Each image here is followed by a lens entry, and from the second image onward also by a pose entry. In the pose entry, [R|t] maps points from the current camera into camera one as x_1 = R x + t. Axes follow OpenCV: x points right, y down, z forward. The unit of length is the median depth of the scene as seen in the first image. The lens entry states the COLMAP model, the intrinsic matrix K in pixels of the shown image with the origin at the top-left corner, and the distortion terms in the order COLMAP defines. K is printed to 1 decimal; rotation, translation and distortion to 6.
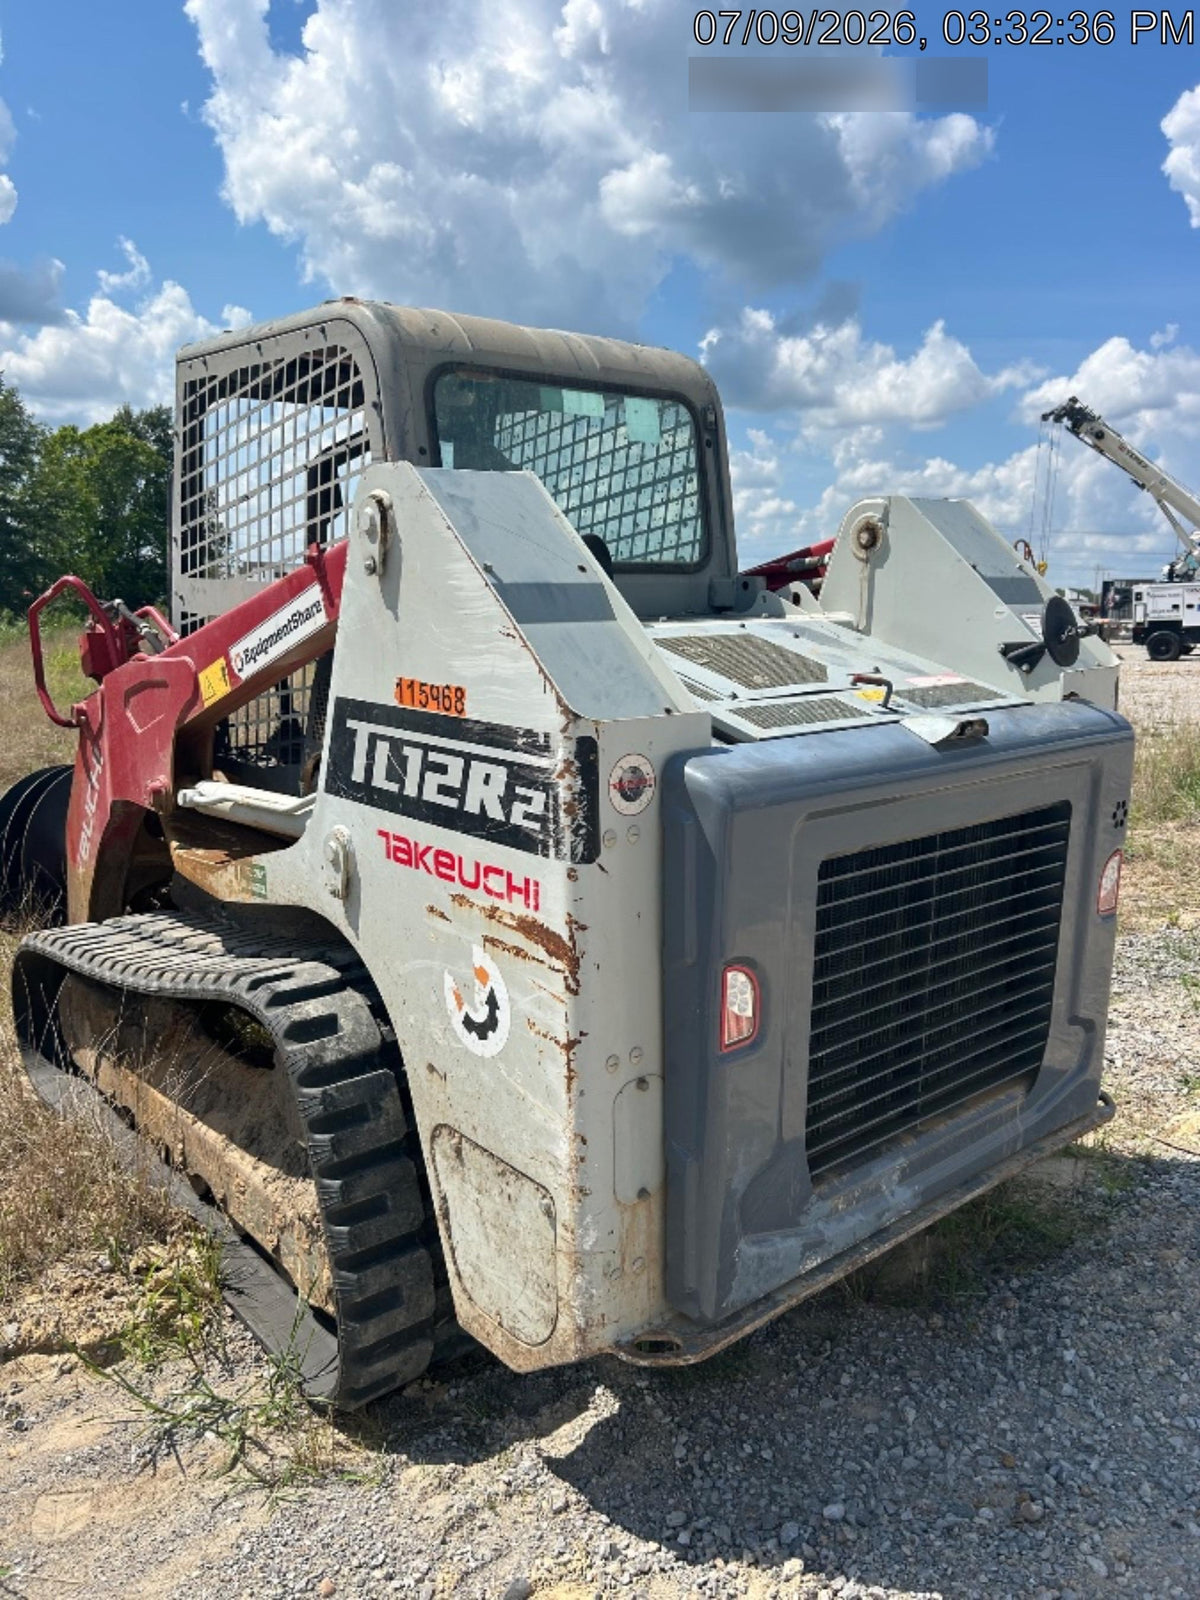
lens RADIAL K [[1208.0, 0, 600.0], [0, 1208.0, 800.0], [0, 0, 1]] dist [0.058878, -0.004873]
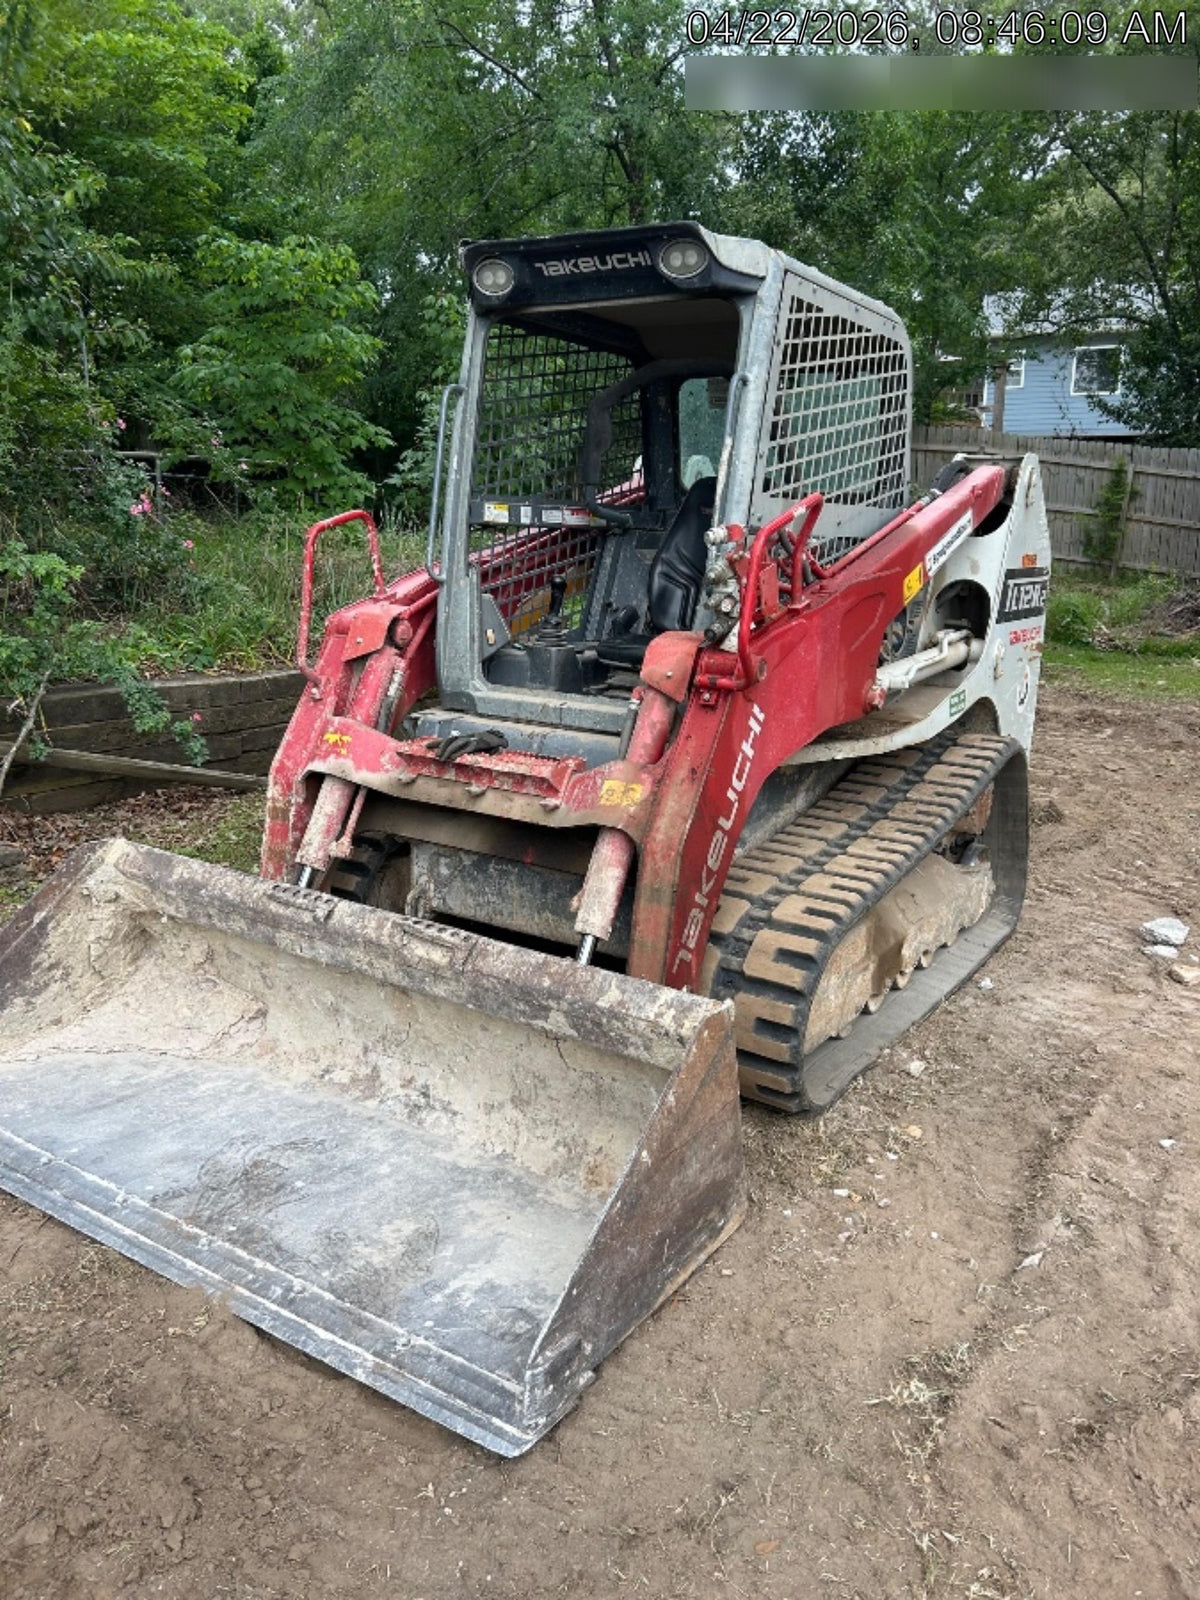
lens RADIAL K [[1197.5, 0, 608.9], [0, 1197.5, 771.4], [0, 0, 1]] dist [0.067084, -0.002597]
pose [[-0.285996, -0.209564, 0.935034, -2.103846], [0.147472, 0.954541, 0.259043, -0.409981], [-0.946815, 0.211977, -0.242090, 2.378815]]
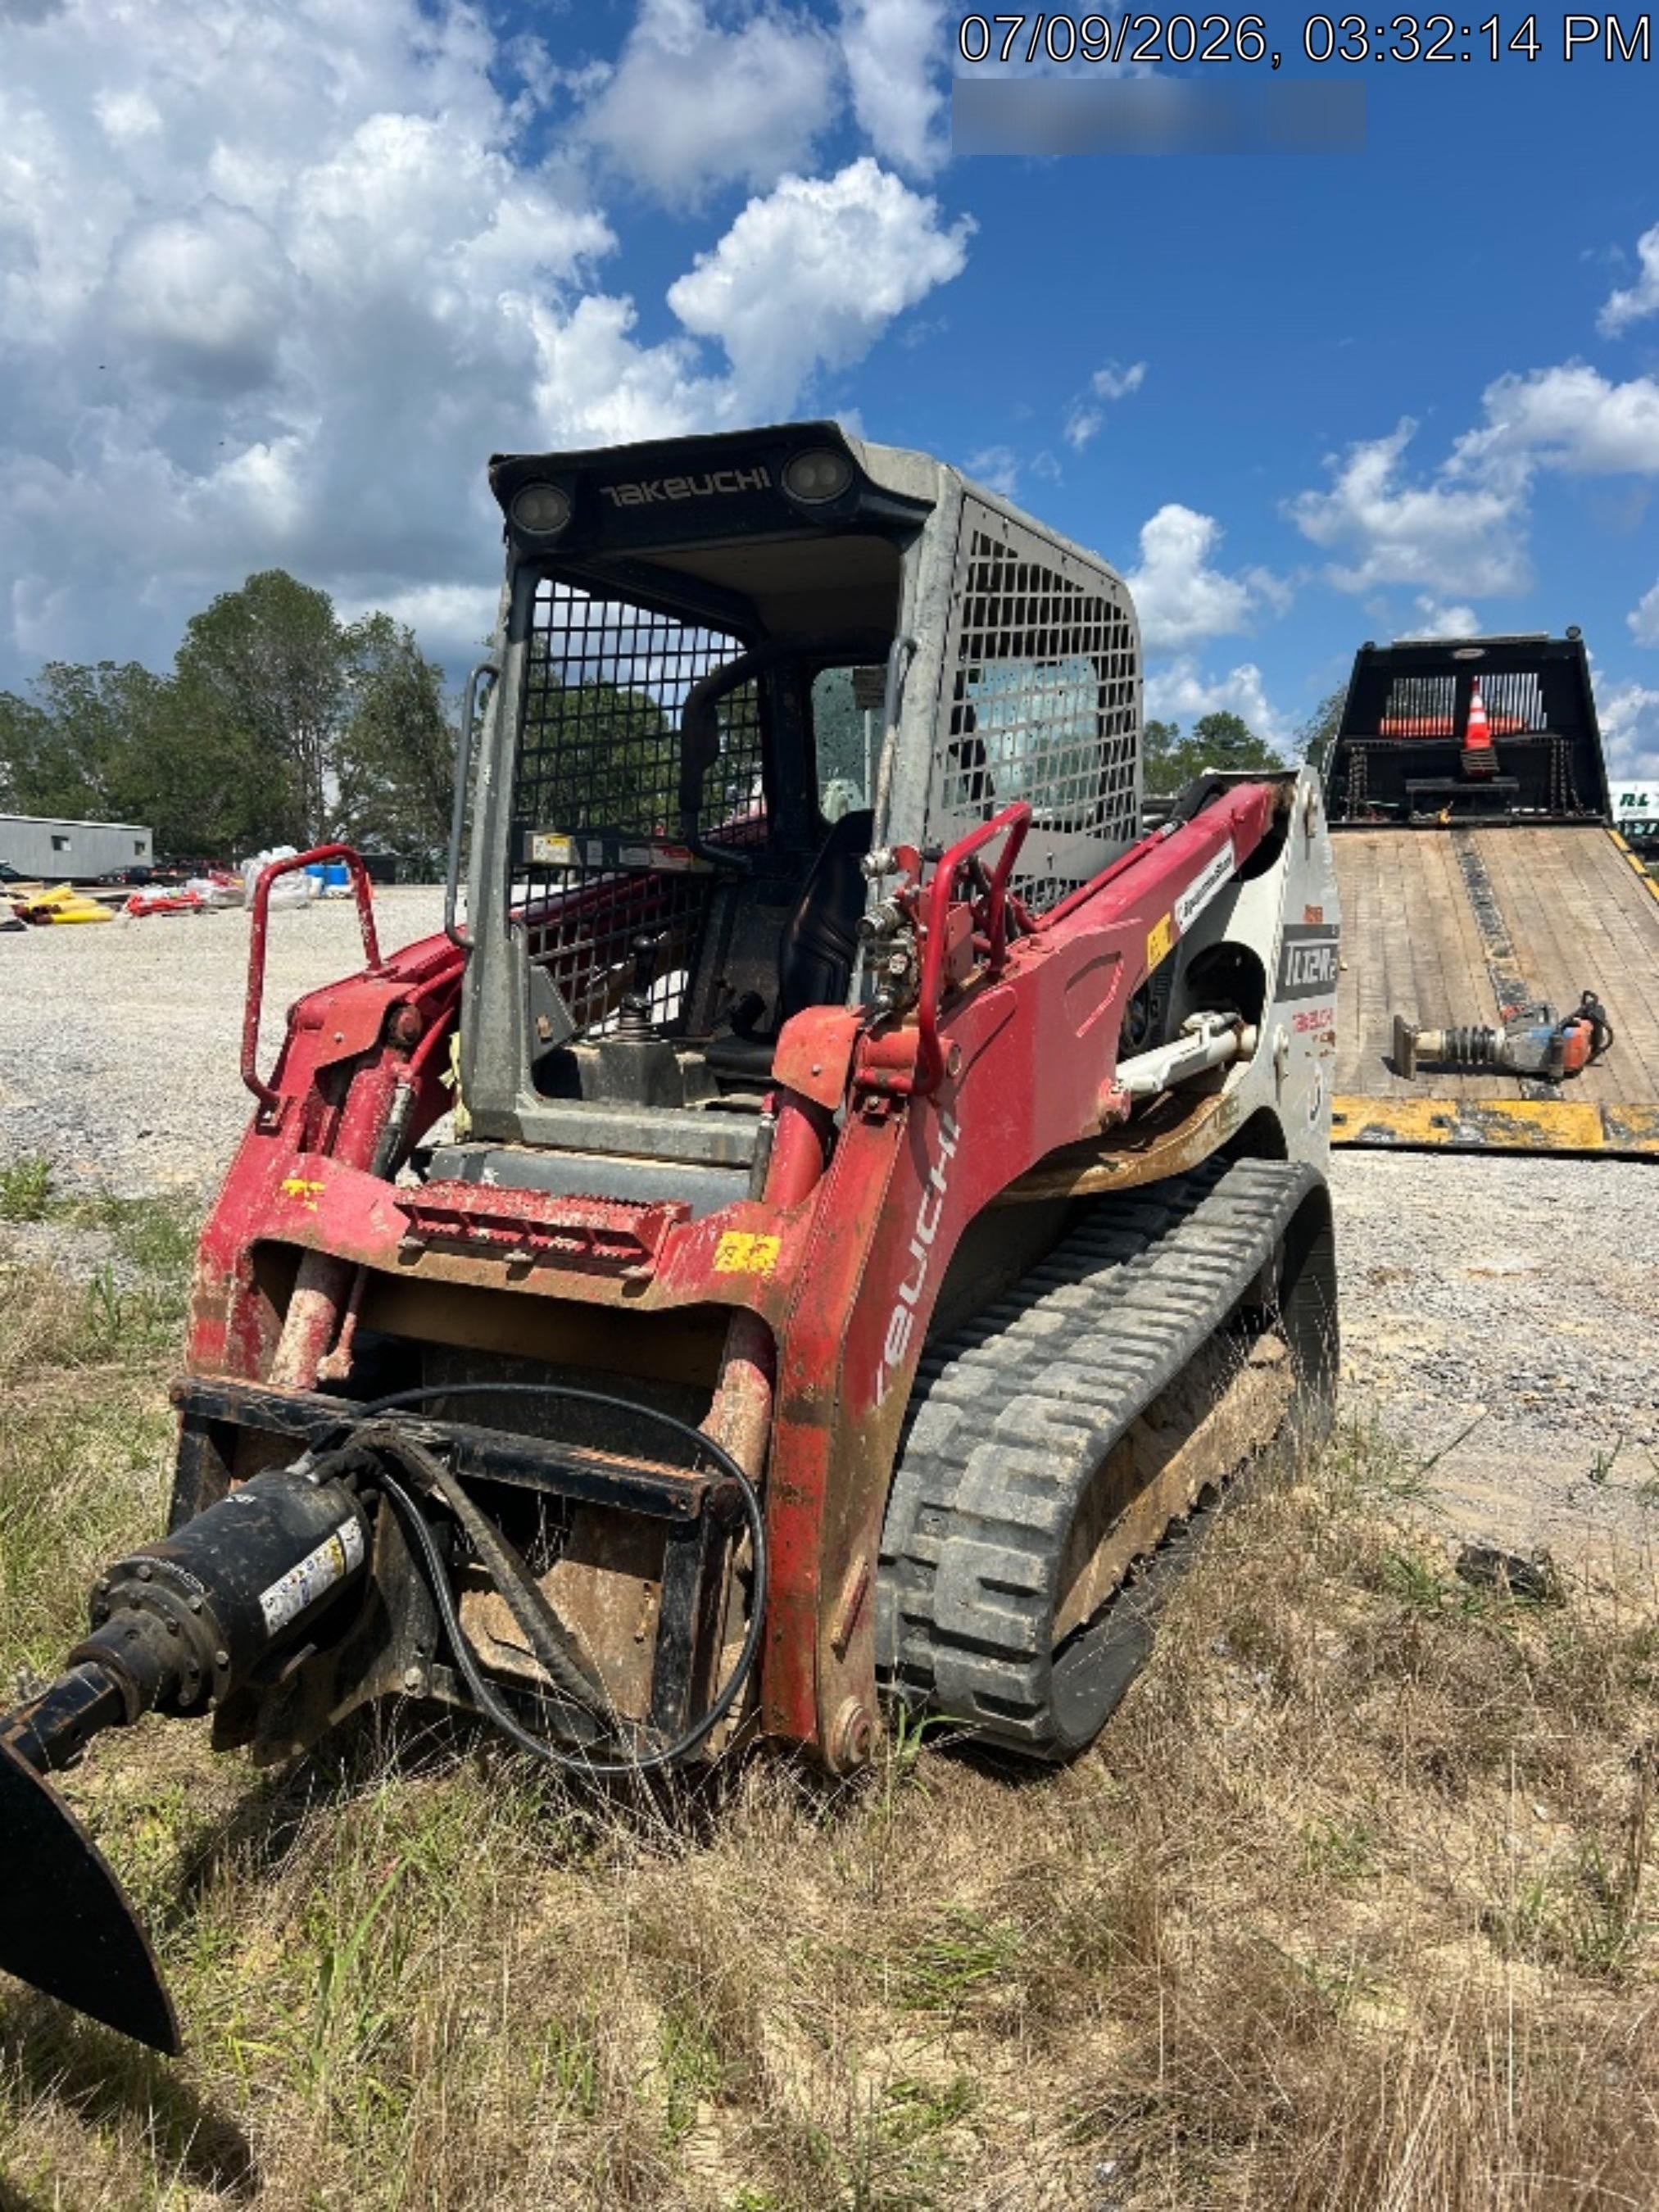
lens RADIAL K [[1655.6, 0, 841.9], [0, 1655.6, 1066.5], [0, 0, 1]] dist [0.067084, -0.002597]
pose [[-0.358181, -0.099320, 0.928354, -1.977001], [0.157754, 0.973591, 0.165025, -0.352288], [-0.920228, 0.205561, -0.333054, 2.354074]]
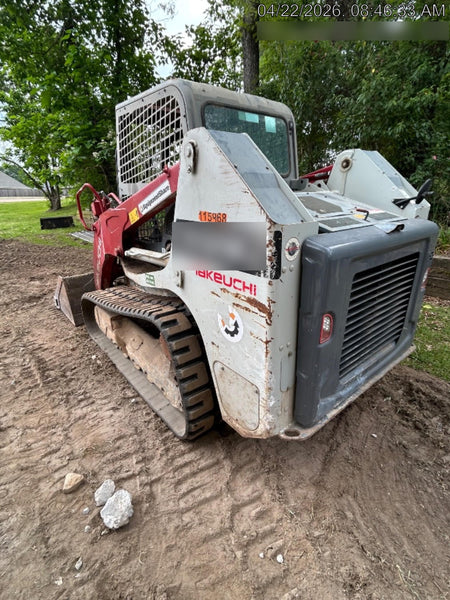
lens RADIAL K [[307.6, 0, 225.0], [0, 307.6, 300.0], [0, 0, 1]] dist [-0.003264, -0.000502]
pose [[0.999785, -0.007642, -0.019269, -0.099064], [0.010636, 0.986994, 0.160406, -0.011583], [0.017793, -0.160576, 0.986863, 0.272058]]
